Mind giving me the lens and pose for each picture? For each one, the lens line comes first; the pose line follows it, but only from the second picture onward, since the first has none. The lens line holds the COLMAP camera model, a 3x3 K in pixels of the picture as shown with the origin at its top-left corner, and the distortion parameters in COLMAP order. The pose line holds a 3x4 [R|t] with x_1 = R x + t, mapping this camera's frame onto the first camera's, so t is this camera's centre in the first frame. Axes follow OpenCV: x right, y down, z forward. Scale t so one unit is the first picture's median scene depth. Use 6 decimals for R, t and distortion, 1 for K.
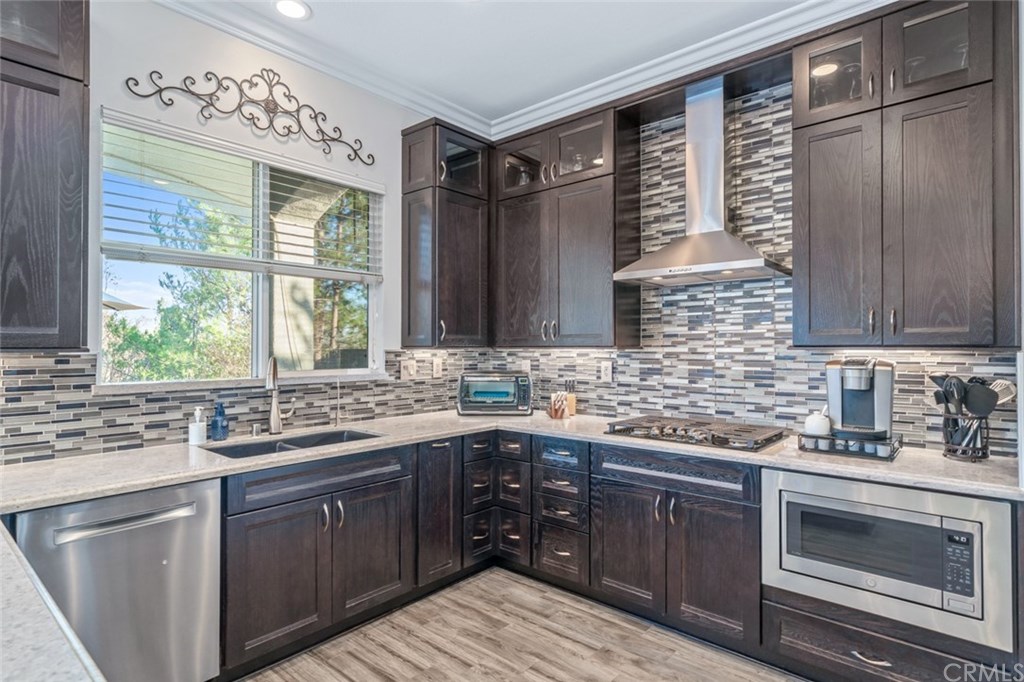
lens RADIAL K [[532.8, 0, 517.8], [0, 532.8, 341.4], [0, 0, 1]] dist [-0.003506, 0.000006]
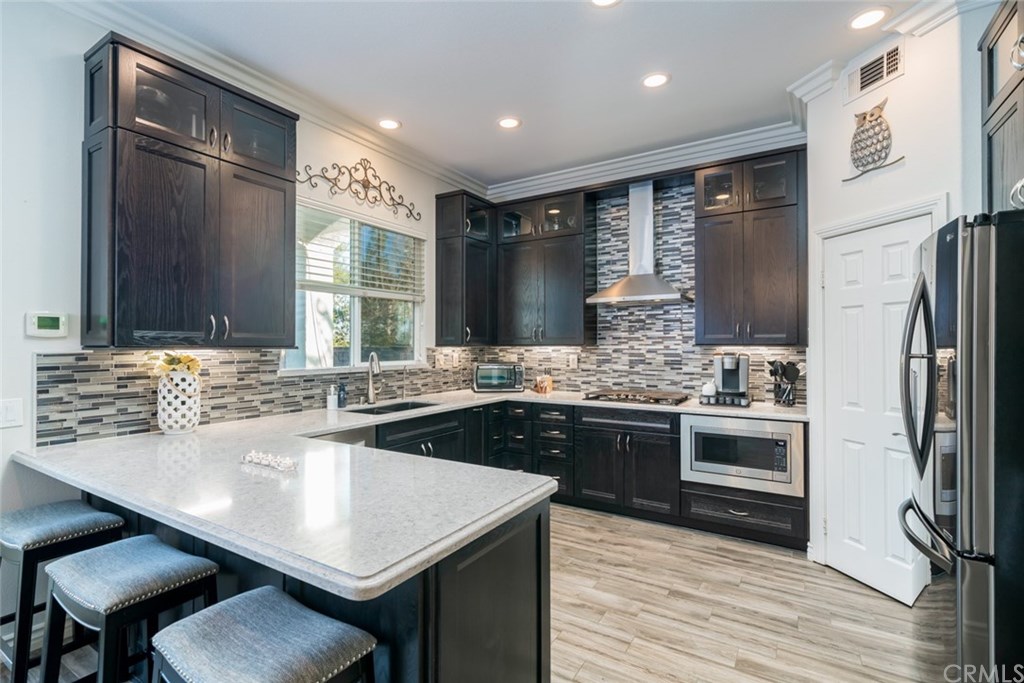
lens RADIAL K [[469.0, 0, 504.2], [0, 469.0, 342.1], [0, 0, 1]] dist [-0.025261, -0.000413]
pose [[0.989280, -0.000446, 0.146031, -0.268543], [-0.000069, 0.999994, 0.003523, -0.004045], [-0.146031, -0.003495, 0.989274, -0.341533]]
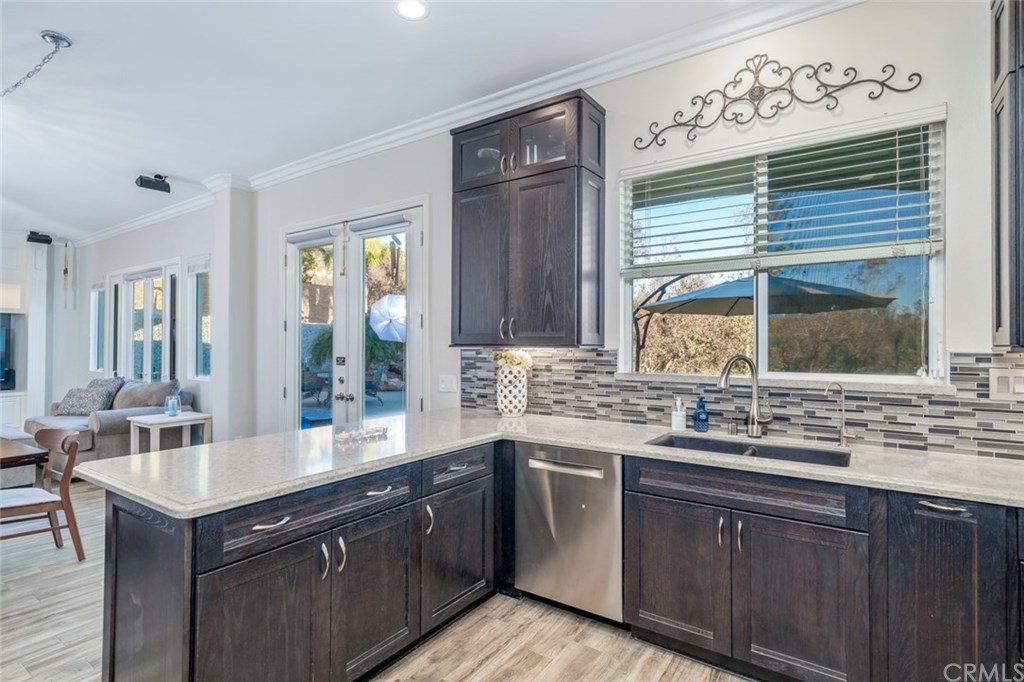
lens RADIAL K [[511.0, 0, 509.6], [0, 511.0, 339.5], [0, 0, 1]] dist [-0.001646, 0.001430]
pose [[0.102657, -0.008490, -0.994681, 0.391428], [0.005975, 0.999951, -0.007918, 0.003876], [0.994699, -0.005130, 0.102703, 0.455523]]
